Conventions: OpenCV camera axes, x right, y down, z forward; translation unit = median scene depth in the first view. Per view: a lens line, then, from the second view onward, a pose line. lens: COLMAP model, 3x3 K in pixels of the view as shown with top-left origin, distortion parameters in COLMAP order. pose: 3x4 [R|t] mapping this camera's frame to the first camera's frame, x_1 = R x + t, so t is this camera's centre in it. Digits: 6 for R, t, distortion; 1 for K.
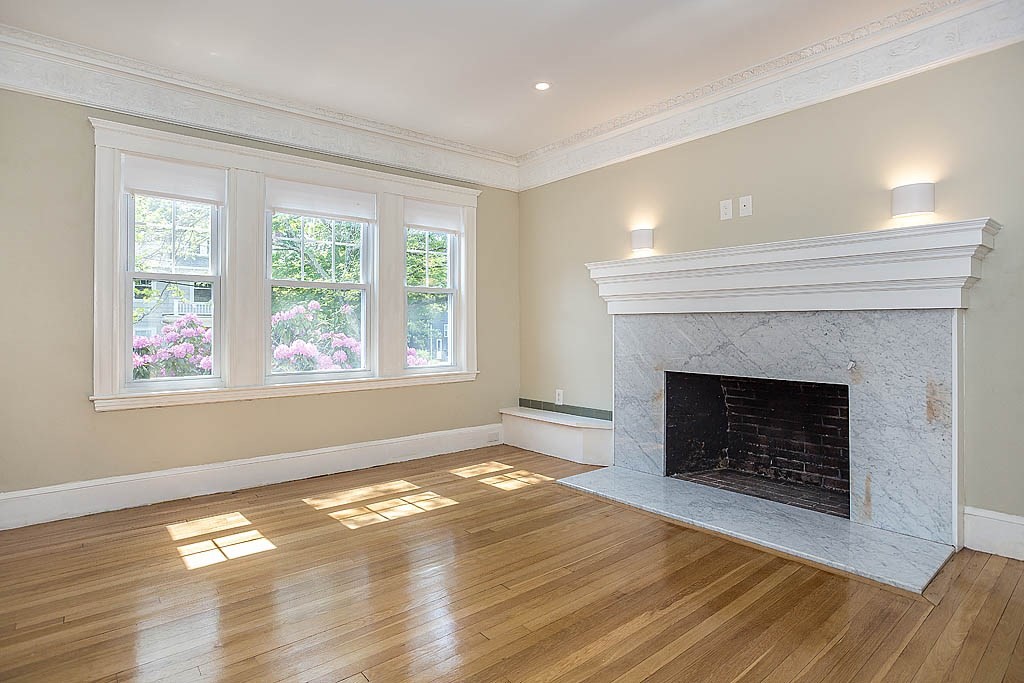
lens RADIAL K [[542.3, 0, 510.5], [0, 542.3, 335.5], [0, 0, 1]] dist [0.002888, 0.000047]
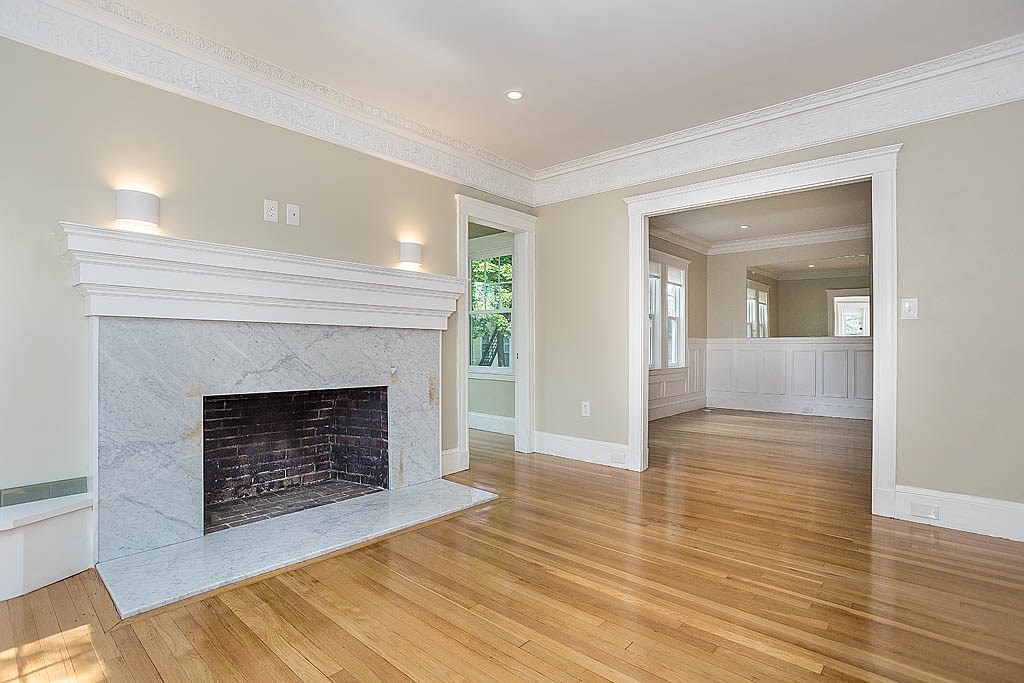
lens RADIAL K [[506.0, 0, 512.2], [0, 506.0, 347.3], [0, 0, 1]] dist [-0.001121, 0.000421]
pose [[-0.121800, -0.005045, 0.992542, -0.522922], [0.006833, 0.999959, 0.005922, -0.004338], [-0.992531, 0.007503, -0.121760, 0.736838]]
